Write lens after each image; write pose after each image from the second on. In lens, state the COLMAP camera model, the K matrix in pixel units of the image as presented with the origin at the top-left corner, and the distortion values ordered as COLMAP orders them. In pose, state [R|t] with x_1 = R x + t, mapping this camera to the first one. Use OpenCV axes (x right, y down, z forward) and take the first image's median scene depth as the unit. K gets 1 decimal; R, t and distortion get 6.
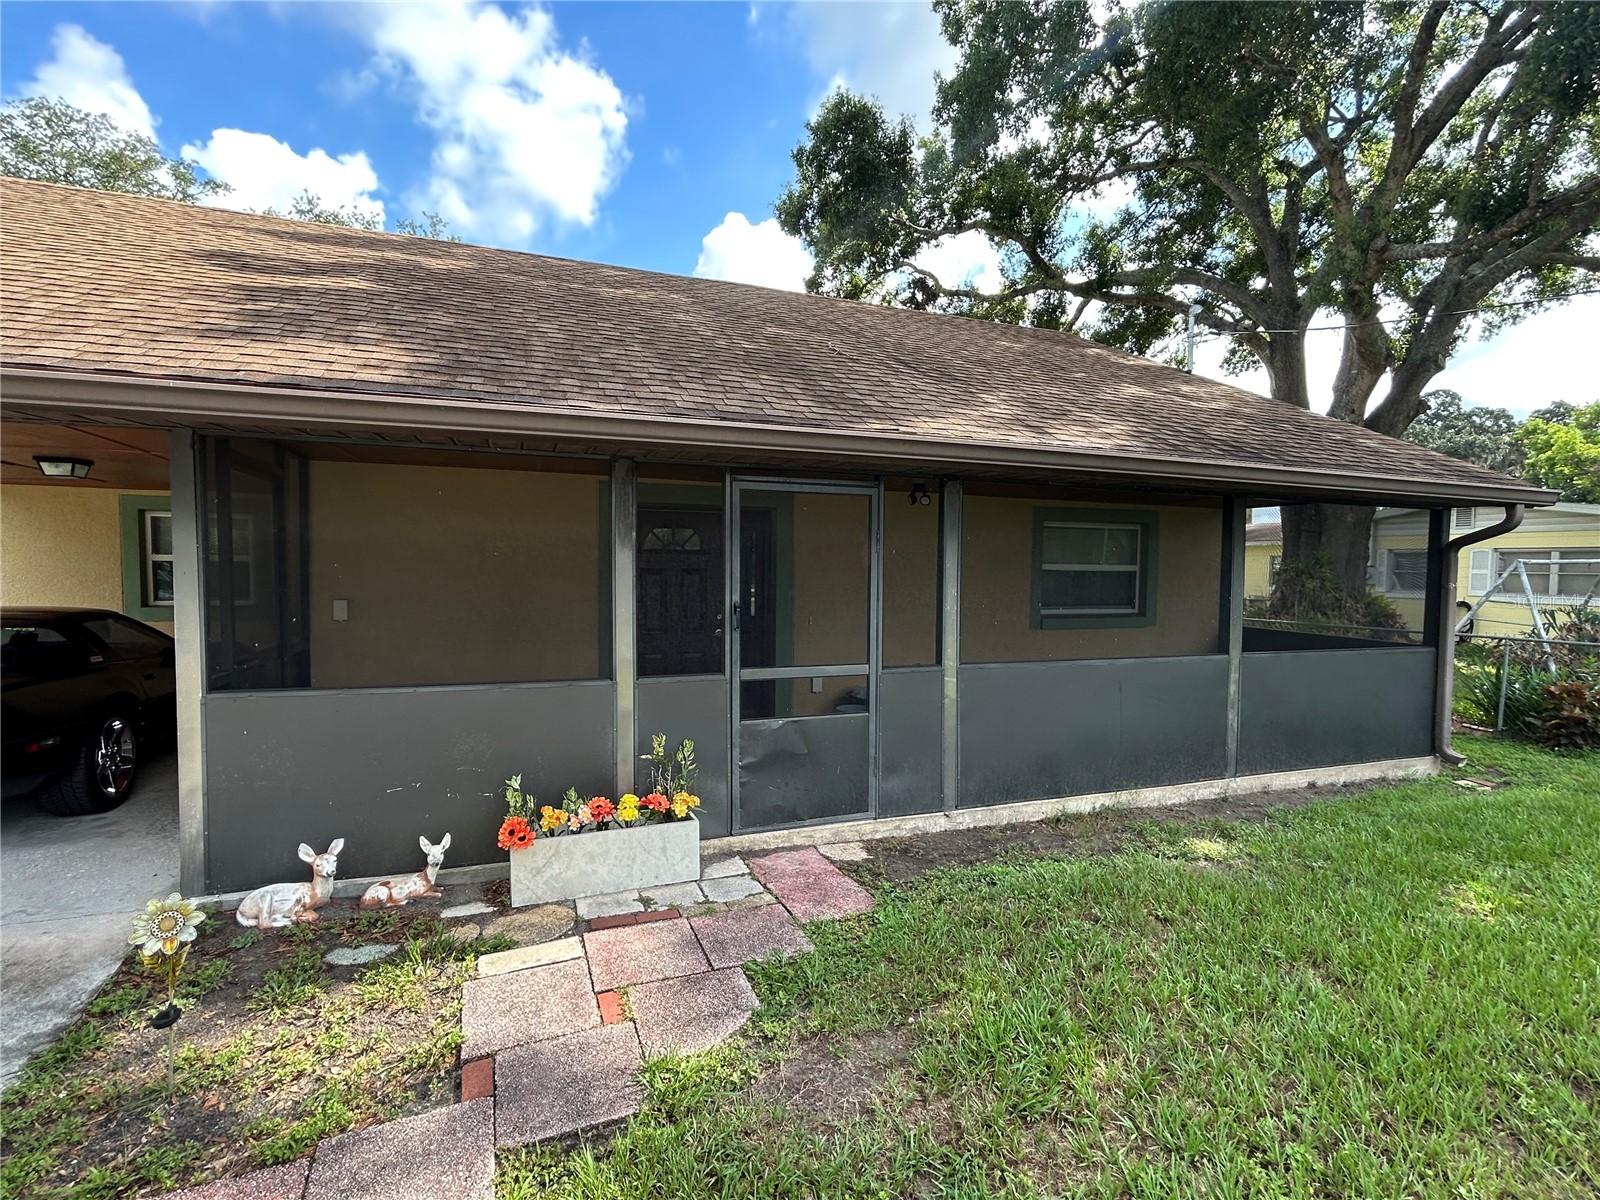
lens RADIAL K [[759.5, 0, 802.4], [0, 759.5, 598.4], [0, 0, 1]] dist [-0.003809, -0.000238]
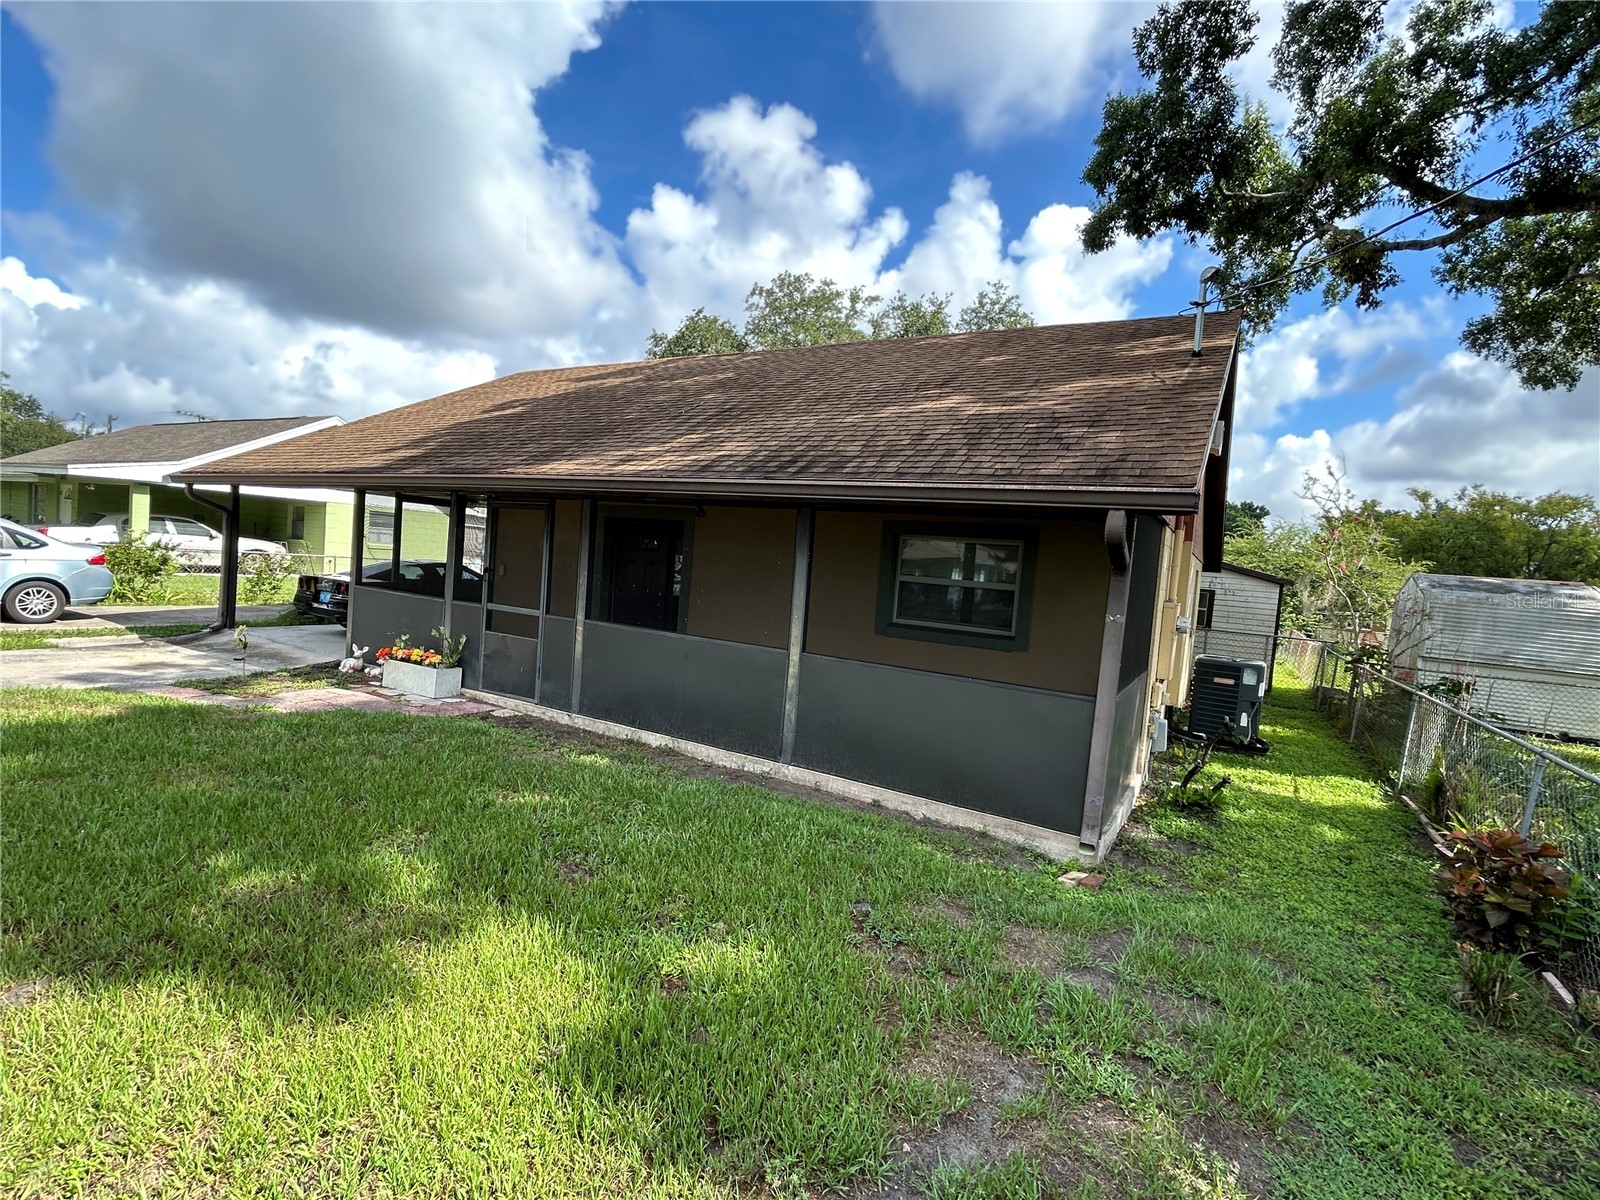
lens RADIAL K [[759.5, 0, 802.4], [0, 759.5, 598.4], [0, 0, 1]] dist [-0.003809, -0.000238]
pose [[0.628998, 0.075319, -0.773750, 1.413082], [-0.103404, 0.994558, 0.012754, -0.016792], [0.770499, 0.071987, 0.633363, 0.312439]]
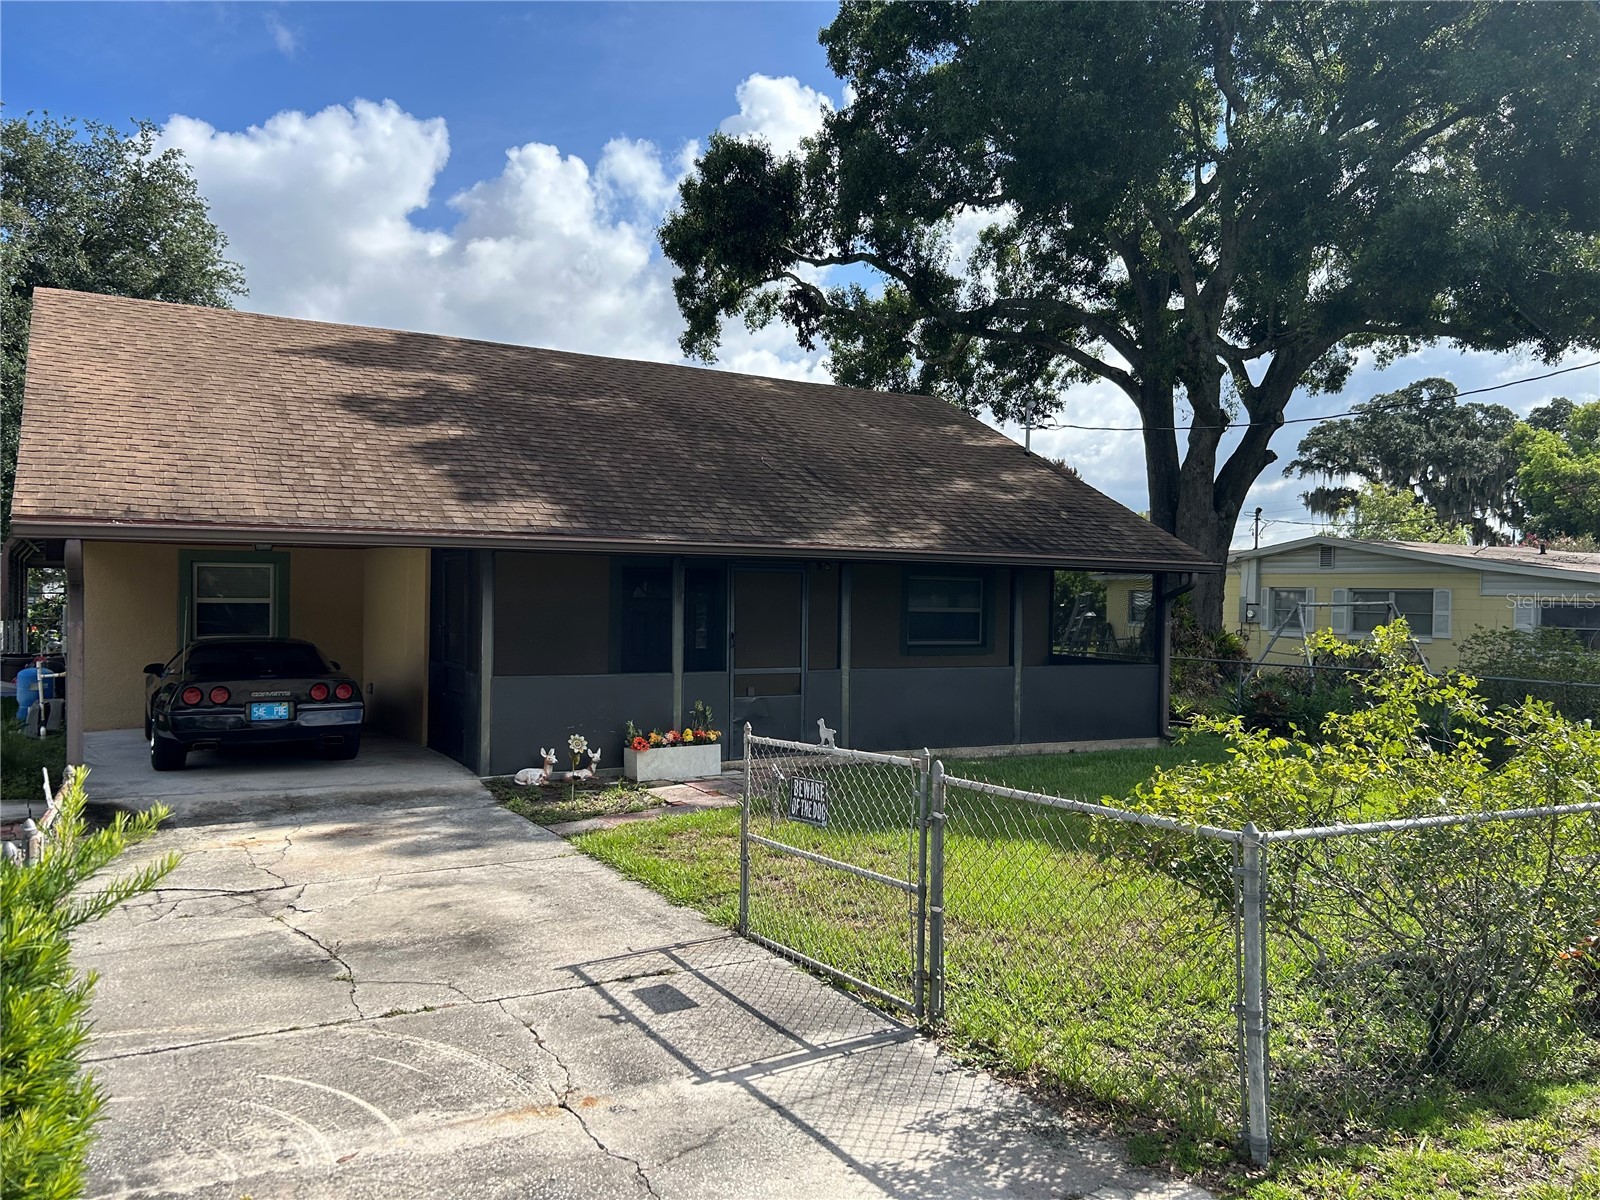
lens RADIAL K [[1215.3, 0, 800.0], [0, 1215.3, 600.0], [0, 0, 1]] dist [0.082513, -0.137247]
pose [[0.985560, 0.003951, 0.169278, -0.320981], [0.002167, 0.999352, -0.035942, 0.025092], [-0.169311, 0.035790, 0.984913, -1.463064]]
